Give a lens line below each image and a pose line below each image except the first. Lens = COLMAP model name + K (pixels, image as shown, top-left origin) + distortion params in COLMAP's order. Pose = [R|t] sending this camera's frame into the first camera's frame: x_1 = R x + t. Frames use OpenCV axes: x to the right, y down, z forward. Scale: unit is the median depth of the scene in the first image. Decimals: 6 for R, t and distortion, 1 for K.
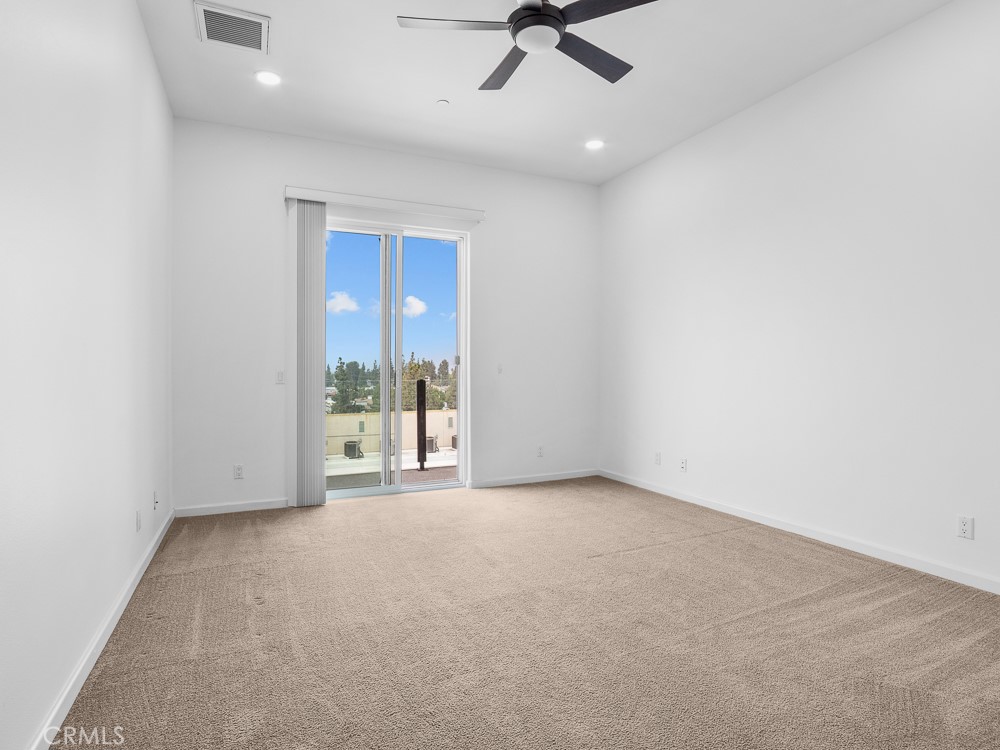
lens RADIAL K [[525.8, 0, 500.0], [0, 525.8, 375.0], [0, 0, 1]] dist [-0.027432, -0.000795]
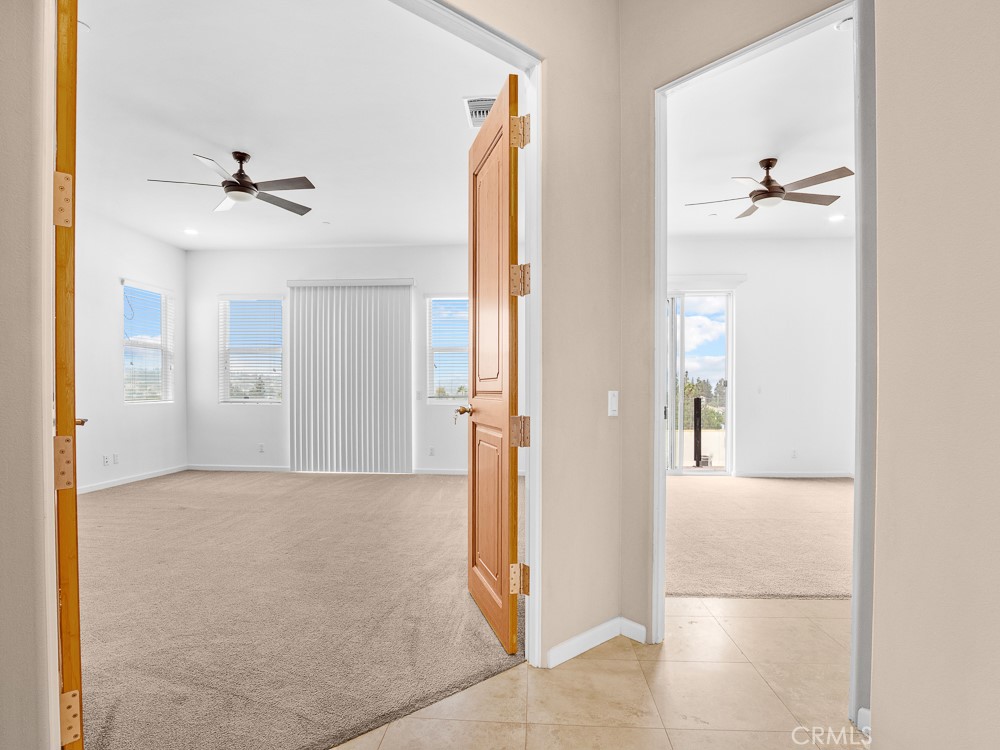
lens RADIAL K [[525.8, 0, 500.0], [0, 525.8, 375.0], [0, 0, 1]] dist [-0.027432, -0.000795]
pose [[0.874450, -0.002569, -0.485110, 0.054090], [-0.014994, 0.999365, -0.032320, 0.003021], [0.484885, 0.035536, 0.873856, -0.387896]]
